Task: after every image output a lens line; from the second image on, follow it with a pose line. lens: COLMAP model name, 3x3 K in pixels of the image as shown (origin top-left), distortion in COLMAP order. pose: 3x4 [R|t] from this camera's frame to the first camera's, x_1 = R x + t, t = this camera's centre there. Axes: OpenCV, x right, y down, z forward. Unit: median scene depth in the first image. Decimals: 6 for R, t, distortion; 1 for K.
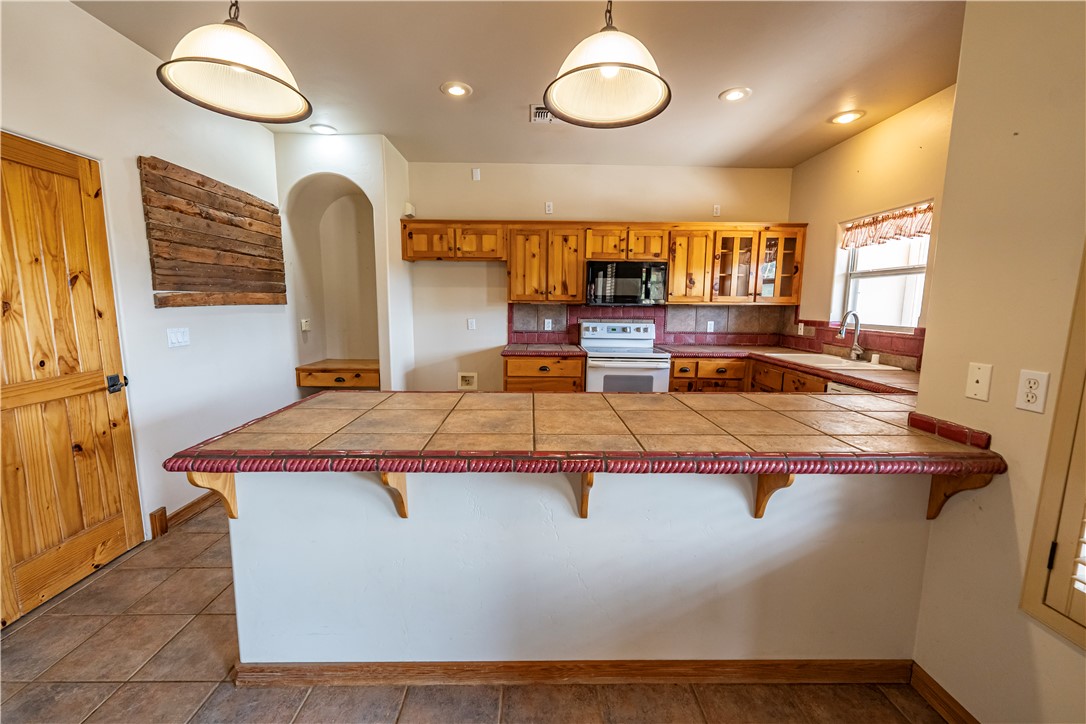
lens RADIAL K [[434.7, 0, 538.8], [0, 434.7, 361.7], [0, 0, 1]] dist [0.001373, 0.000130]
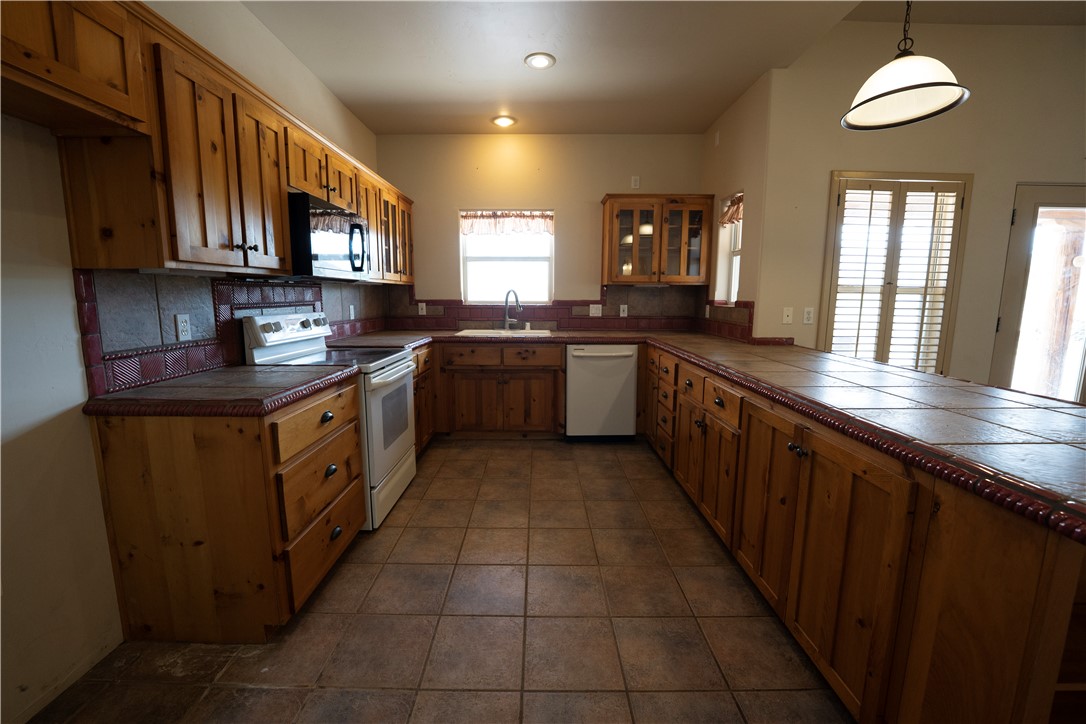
lens RADIAL K [[448.8, 0, 543.0], [0, 448.8, 362.0], [0, 0, 1]] dist [0.000511, -0.000017]
pose [[0.008995, -0.157375, 0.987498, -0.433680], [0.131404, 0.979160, 0.154849, -0.080482], [-0.991288, 0.128368, 0.029487, 0.722868]]
